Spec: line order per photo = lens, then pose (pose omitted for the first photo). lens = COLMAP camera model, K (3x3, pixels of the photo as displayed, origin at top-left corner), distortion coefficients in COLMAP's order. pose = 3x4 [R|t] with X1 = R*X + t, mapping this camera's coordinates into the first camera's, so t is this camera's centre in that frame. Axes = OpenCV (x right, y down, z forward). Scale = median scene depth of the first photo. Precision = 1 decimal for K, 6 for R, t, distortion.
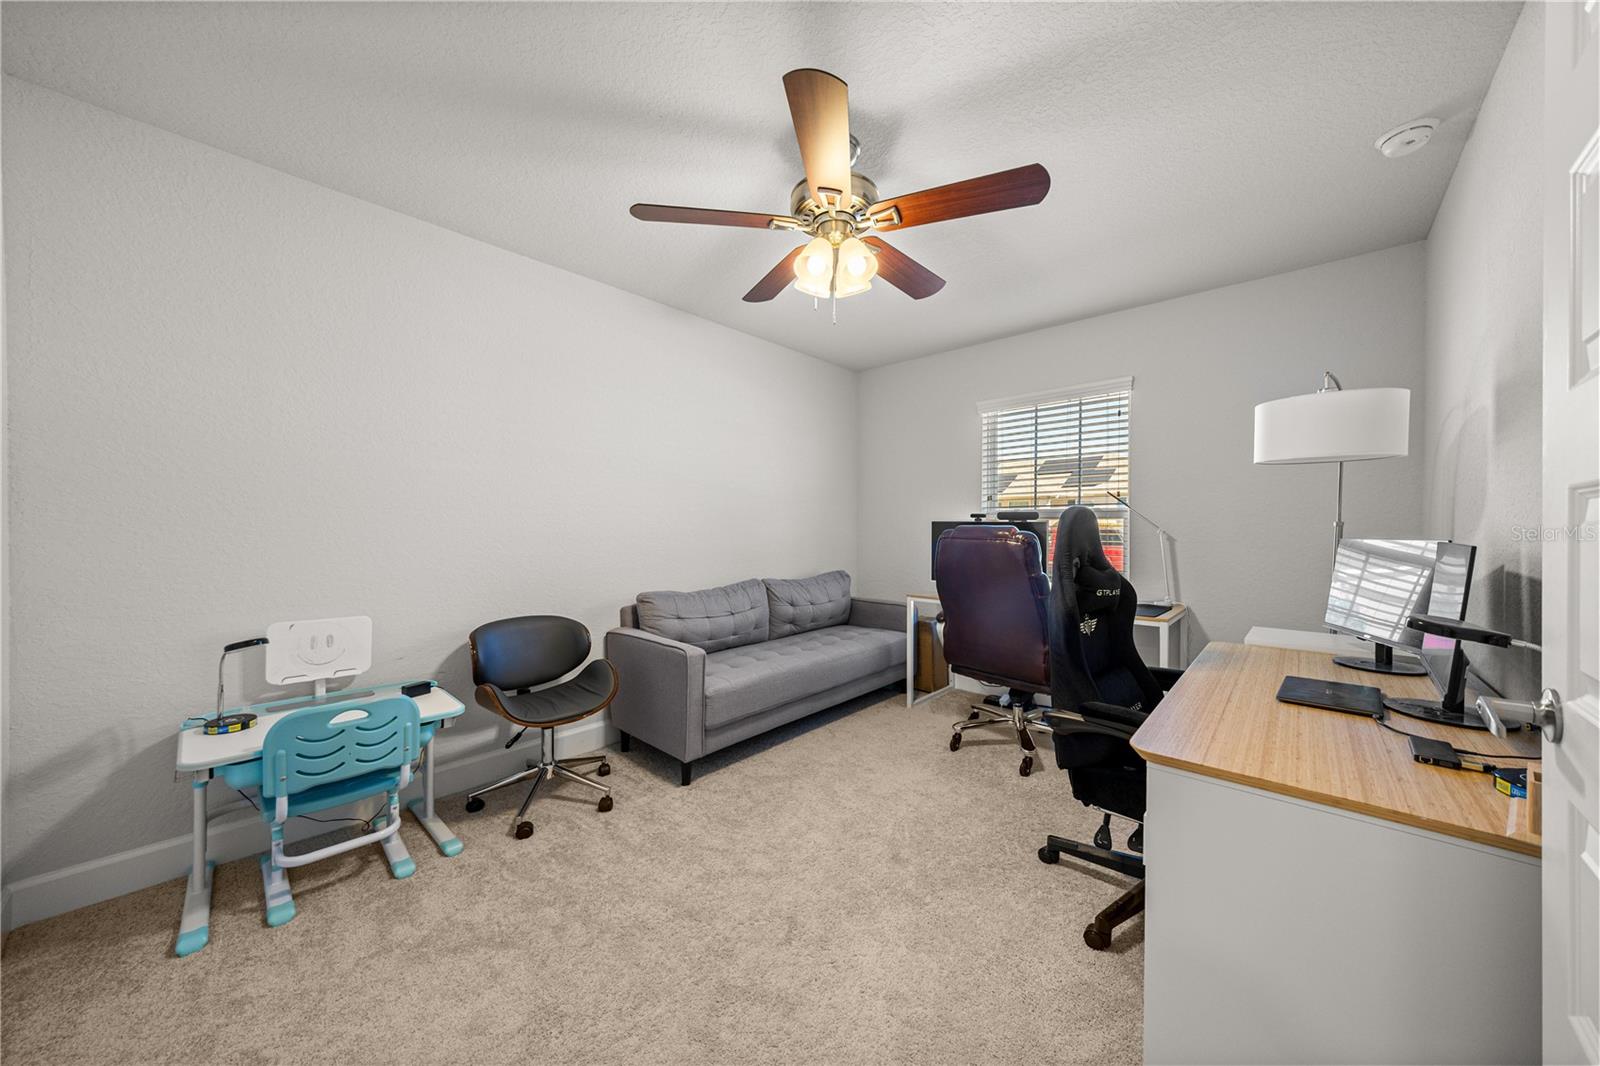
lens RADIAL K [[554.2, 0, 800.0], [0, 554.2, 533.0], [0, 0, 1]] dist [-0.000477, 0.003624]
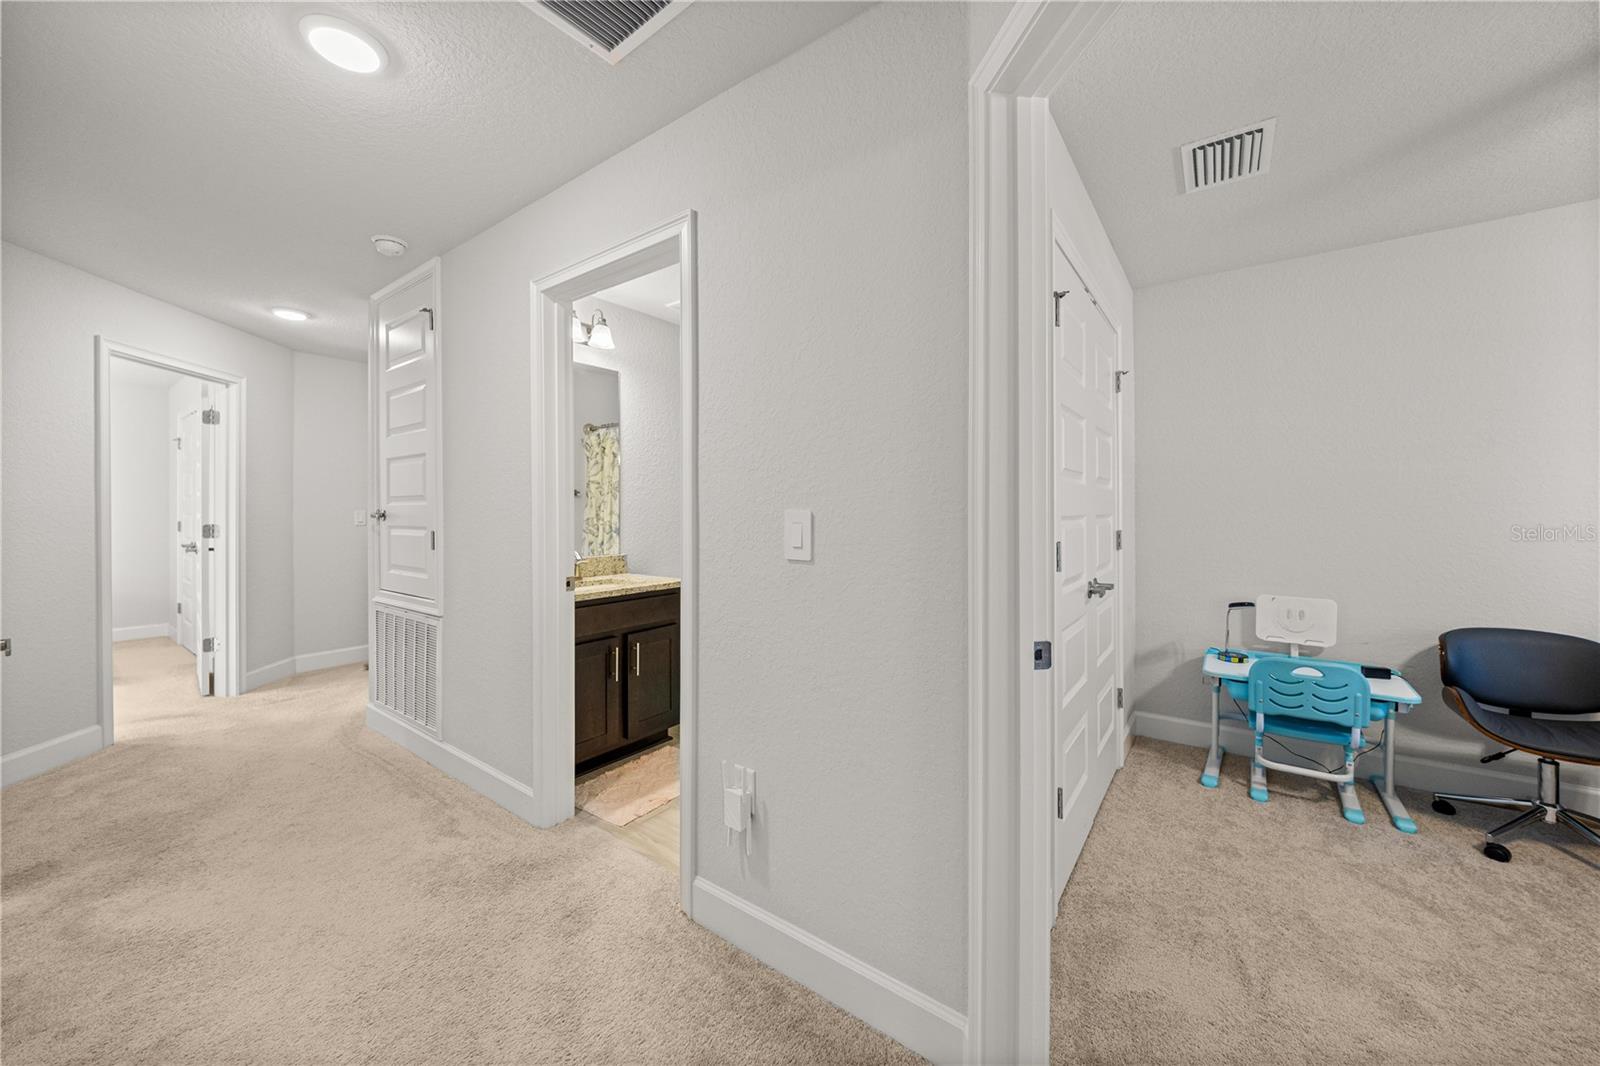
lens RADIAL K [[577.4, 0, 796.6], [0, 577.4, 520.8], [0, 0, 1]] dist [0.000507, 0.000063]
pose [[0.096158, 0.014088, -0.995266, 0.393290], [-0.007403, 0.999882, 0.013438, -0.034383], [0.995339, 0.006076, 0.096251, -0.309492]]
